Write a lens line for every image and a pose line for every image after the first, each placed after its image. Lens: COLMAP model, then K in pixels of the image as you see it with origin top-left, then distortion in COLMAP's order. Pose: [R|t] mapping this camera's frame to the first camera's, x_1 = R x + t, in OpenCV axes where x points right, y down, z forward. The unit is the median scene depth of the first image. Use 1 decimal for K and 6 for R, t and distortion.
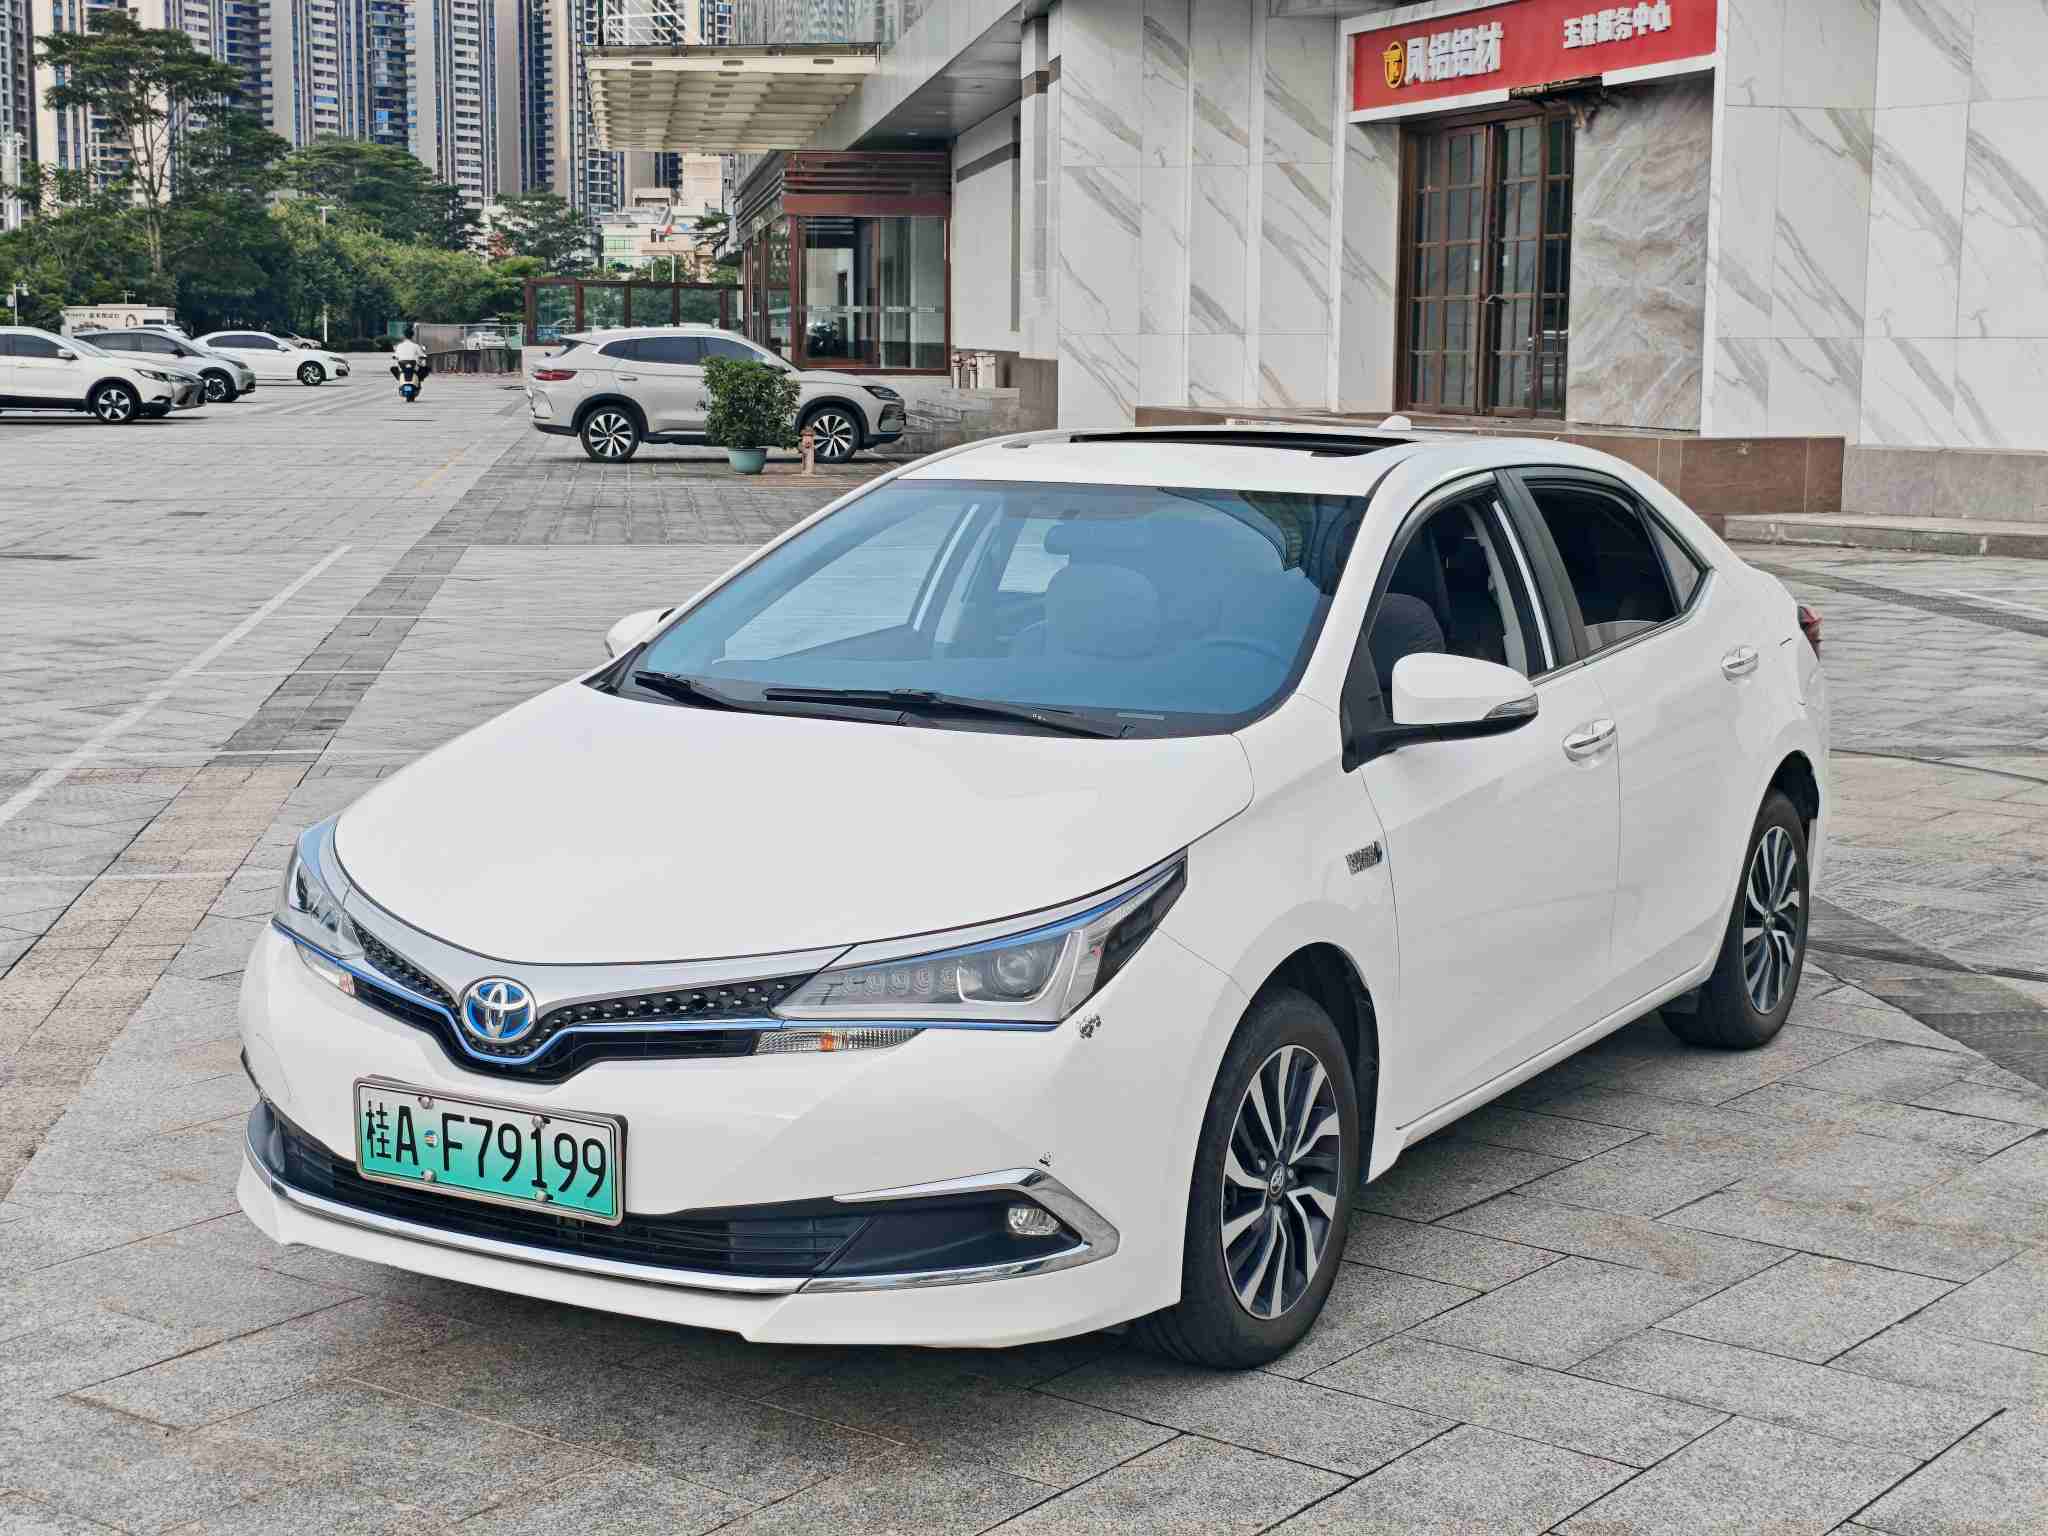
lens RADIAL K [[3123.1, 0, 1008.8], [0, 3123.1, 770.9], [0, 0, 1]] dist [0.140237, -0.378059]
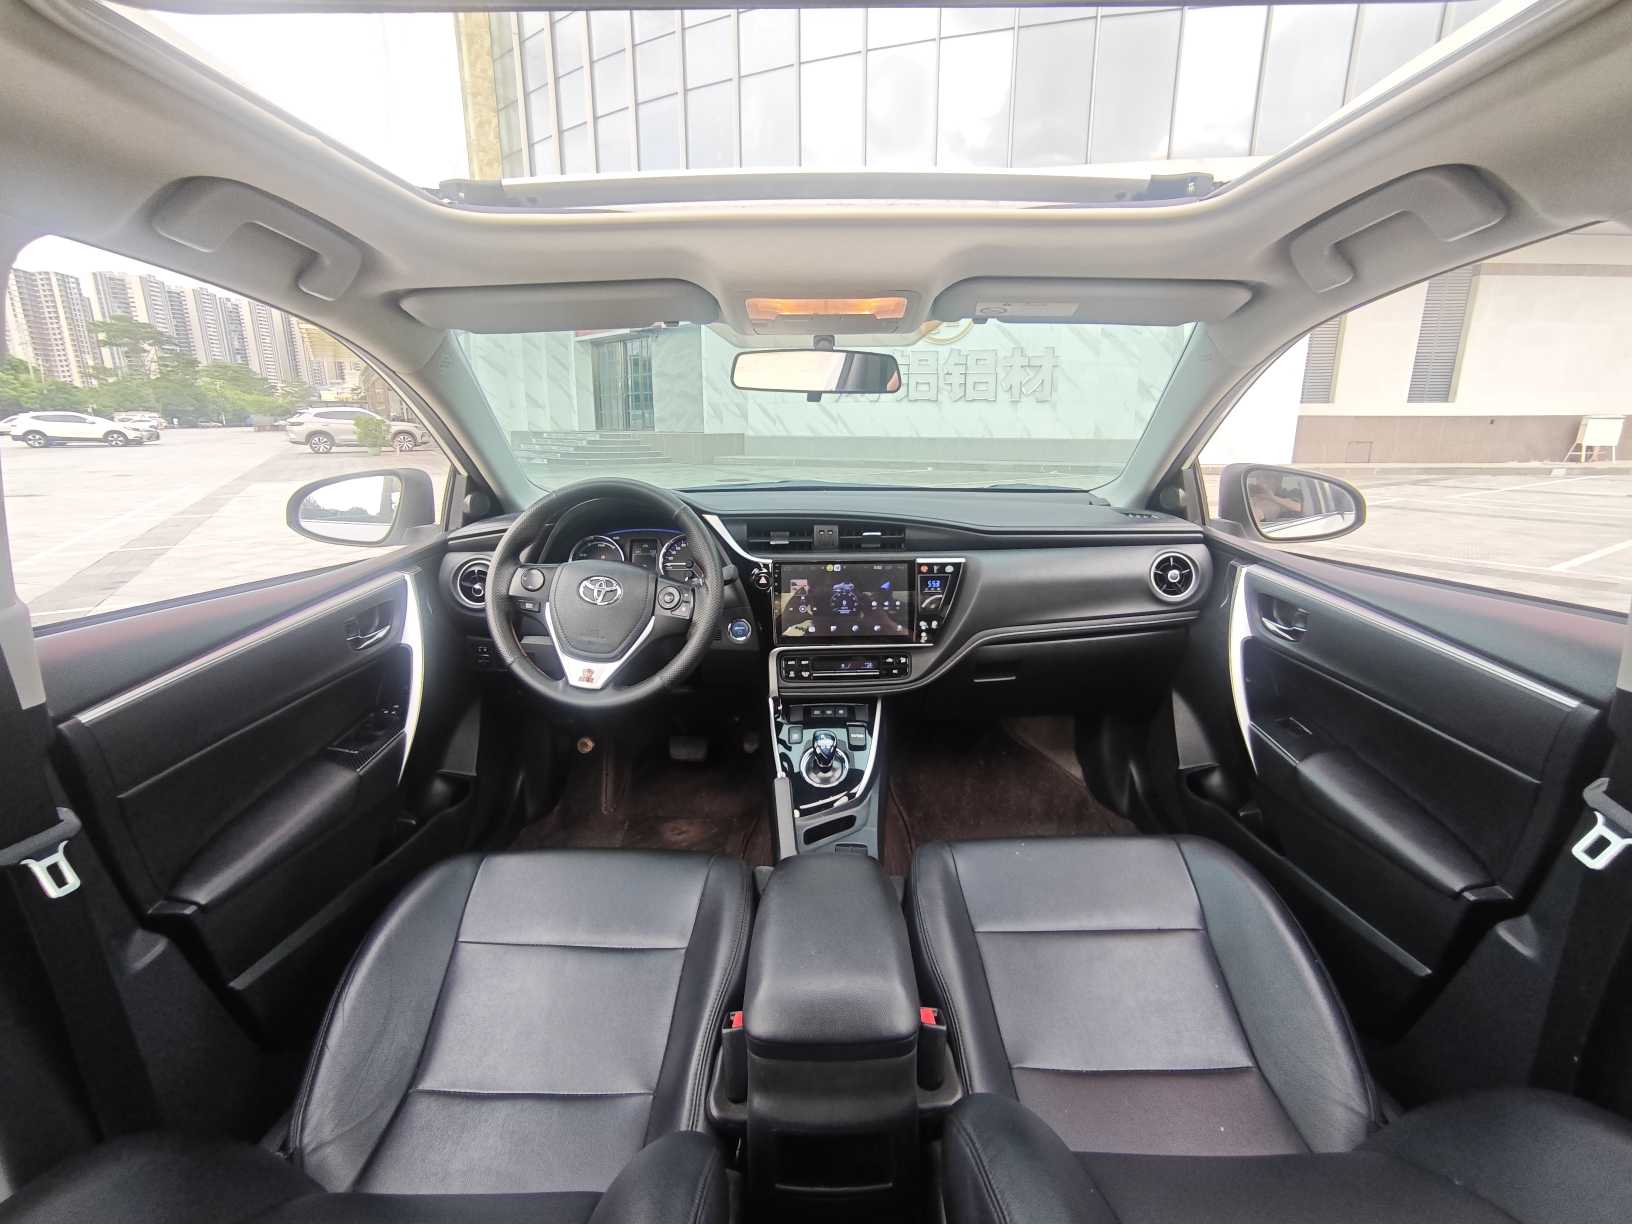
lens RADIAL K [[737.4, 0, 817.2], [0, 737.4, 602.7], [0, 0, 1]] dist [-0.025168, 0.014879]
pose [[0.899868, -0.110302, 0.421985, -0.018588], [0.065677, 0.990730, 0.118912, -0.014680], [-0.431189, -0.079290, 0.898771, 0.241629]]
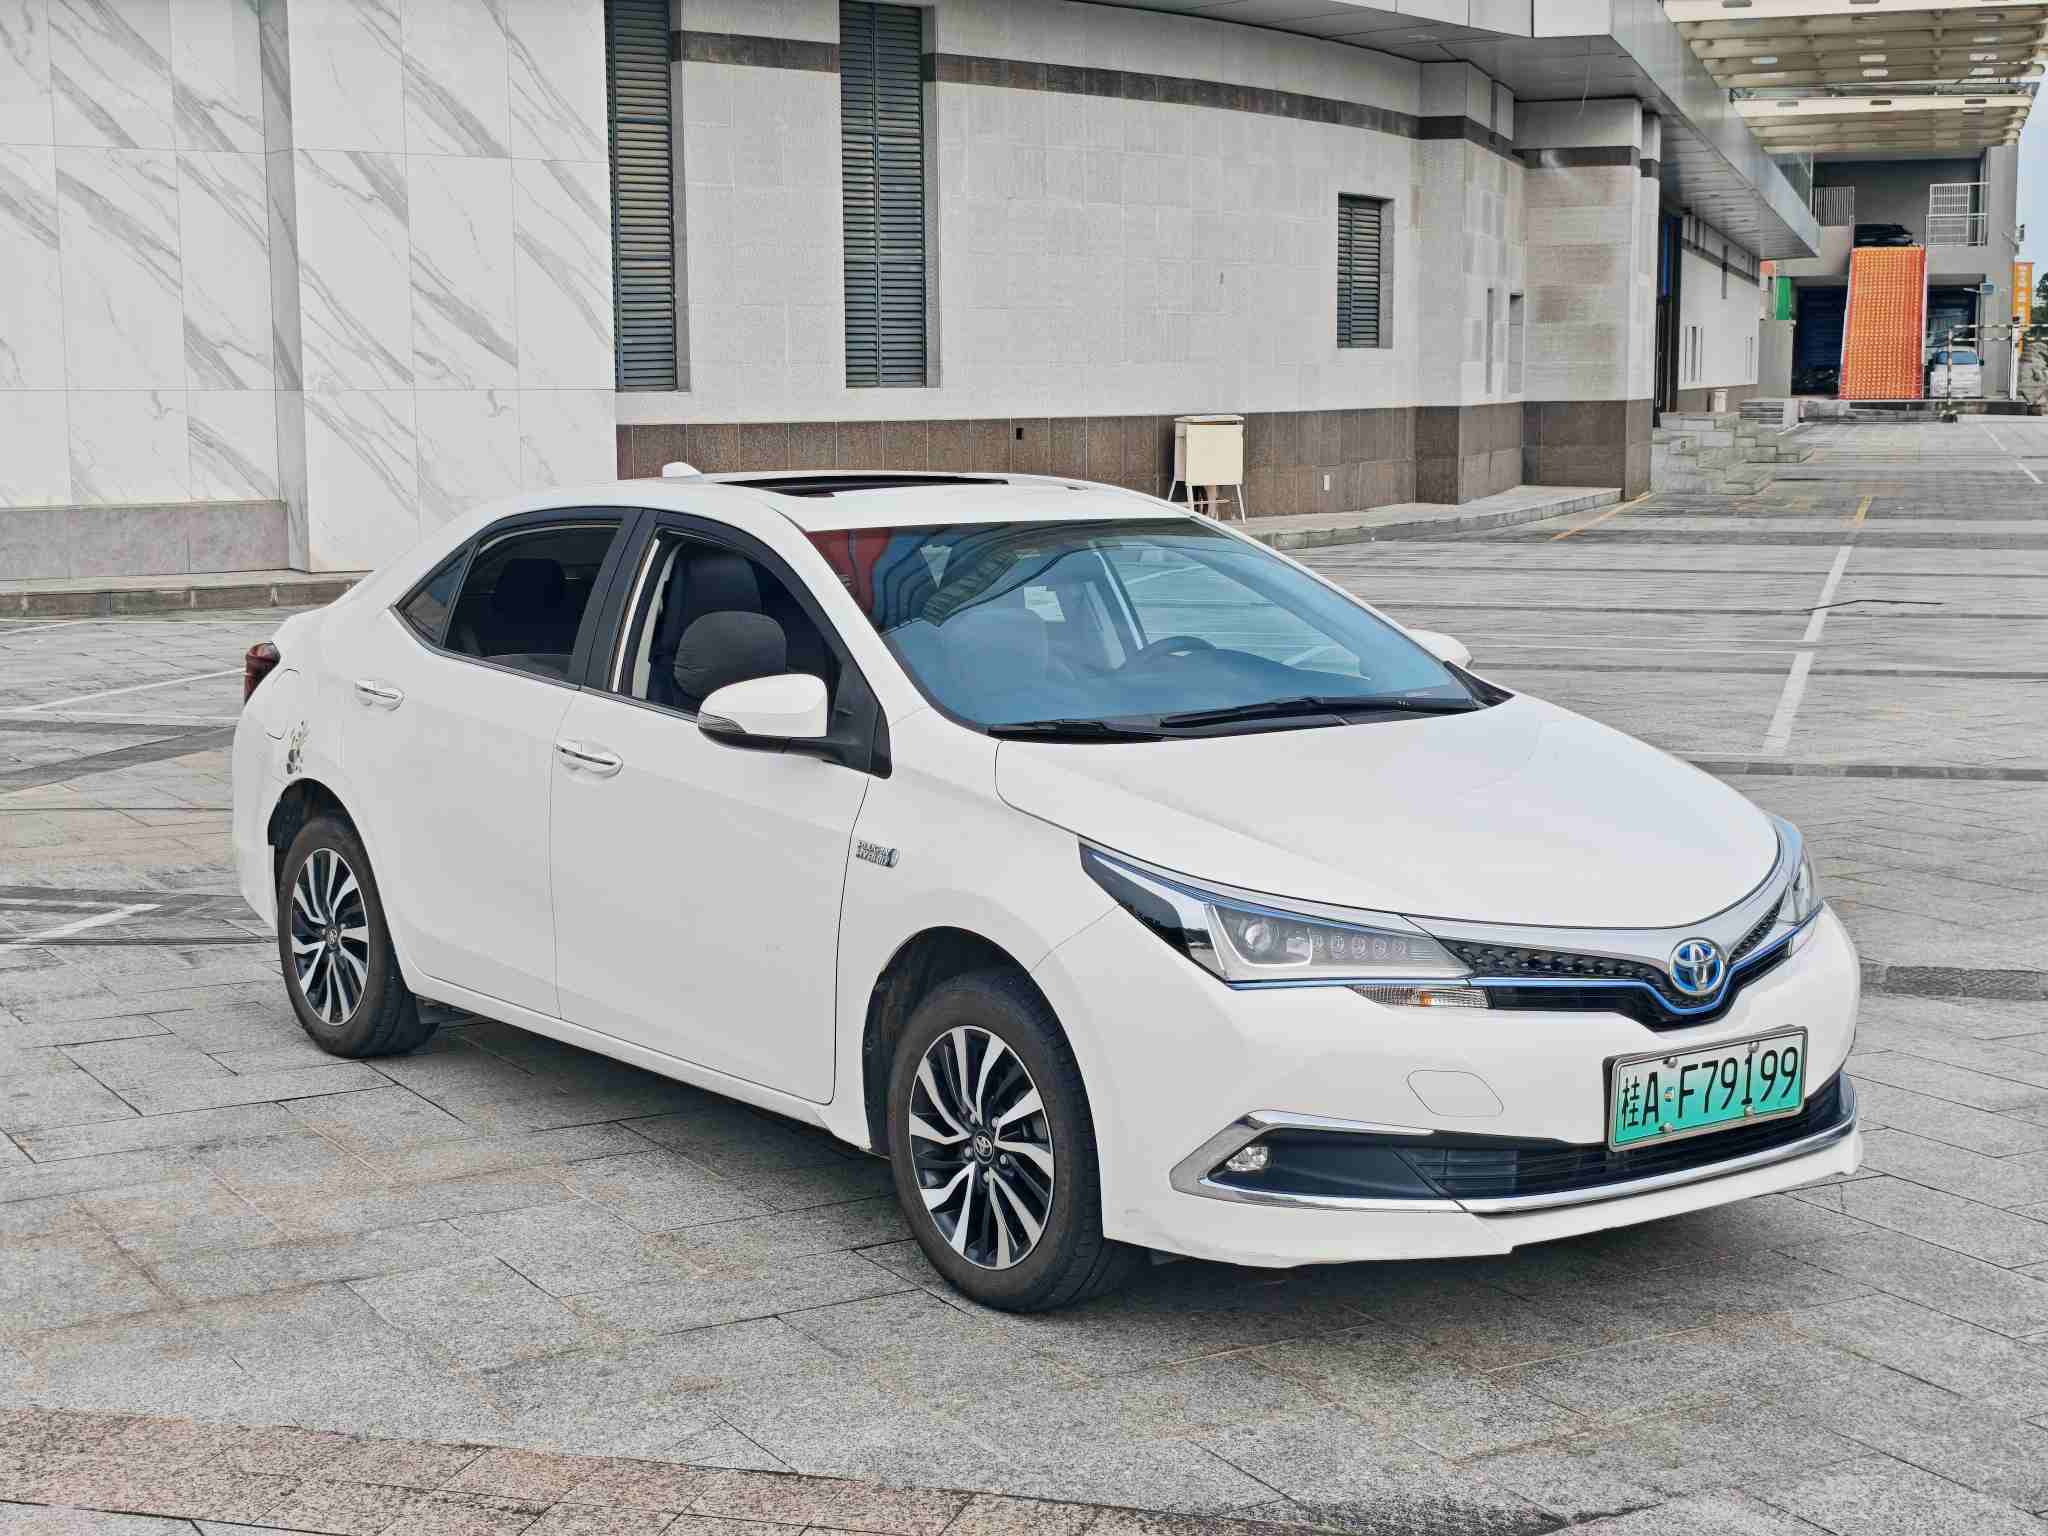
lens RADIAL K [[3123.1, 0, 1008.8], [0, 3123.1, 770.9], [0, 0, 1]] dist [0.140237, -0.378059]
pose [[0.385525, -0.121219, 0.914700, -0.243135], [0.135873, 0.987984, 0.073663, -0.021332], [-0.912639, 0.095885, 0.397363, 0.141533]]
